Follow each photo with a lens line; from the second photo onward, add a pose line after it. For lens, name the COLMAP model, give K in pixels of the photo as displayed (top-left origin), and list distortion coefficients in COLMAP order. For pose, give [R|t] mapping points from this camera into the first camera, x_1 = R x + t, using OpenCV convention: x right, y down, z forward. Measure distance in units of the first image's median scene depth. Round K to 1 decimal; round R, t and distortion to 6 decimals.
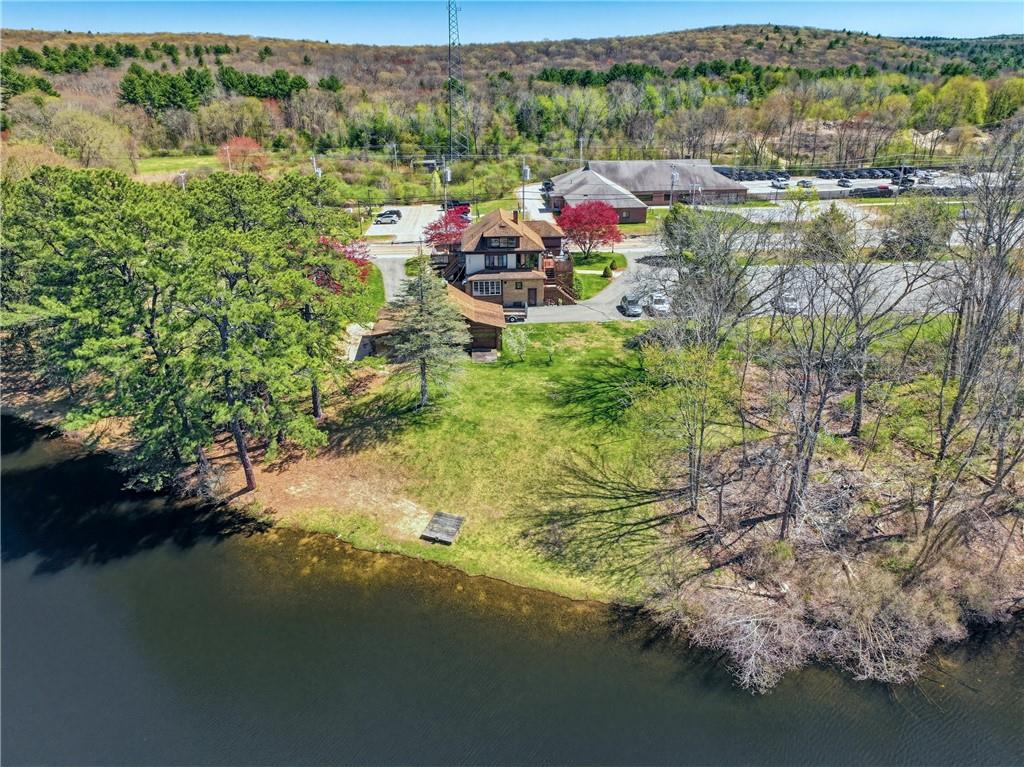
lens RADIAL K [[711.7, 0, 512.0], [0, 711.7, 383.5], [0, 0, 1]] dist [0.007484, 0.002334]
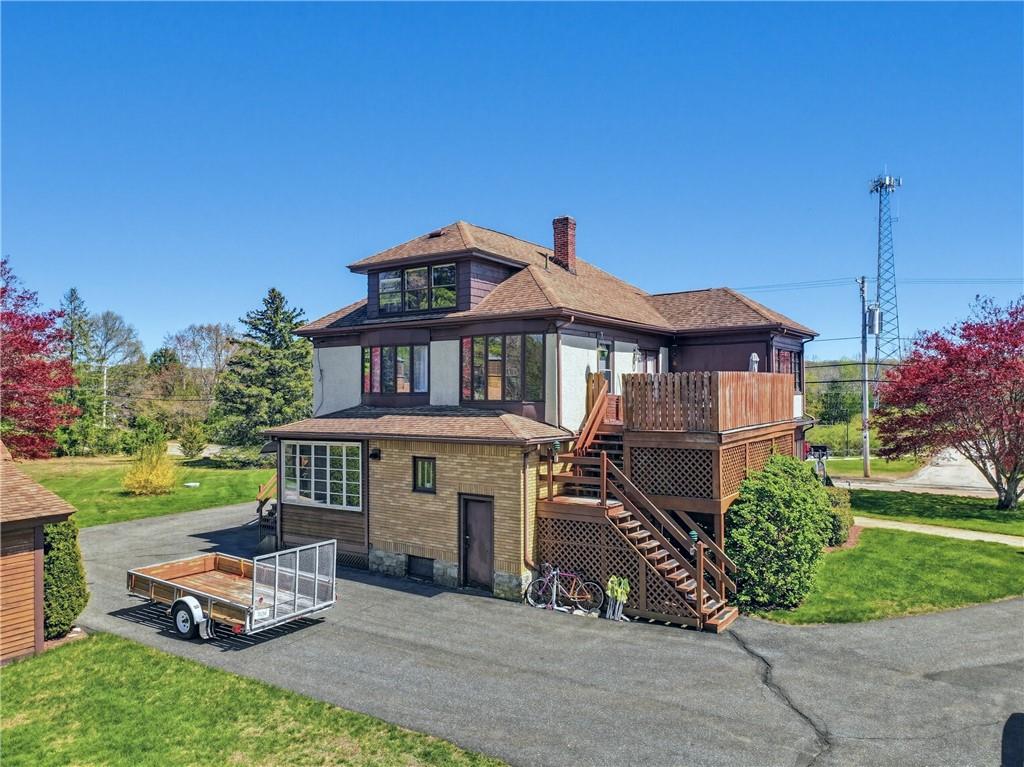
lens RADIAL K [[711.7, 0, 512.0], [0, 711.7, 383.5], [0, 0, 1]] dist [0.007484, 0.002334]
pose [[0.801062, -0.003503, -0.598572, 0.230007], [-0.253905, 0.903575, -0.345086, -0.148985], [0.542063, 0.428416, 0.722930, 1.311696]]
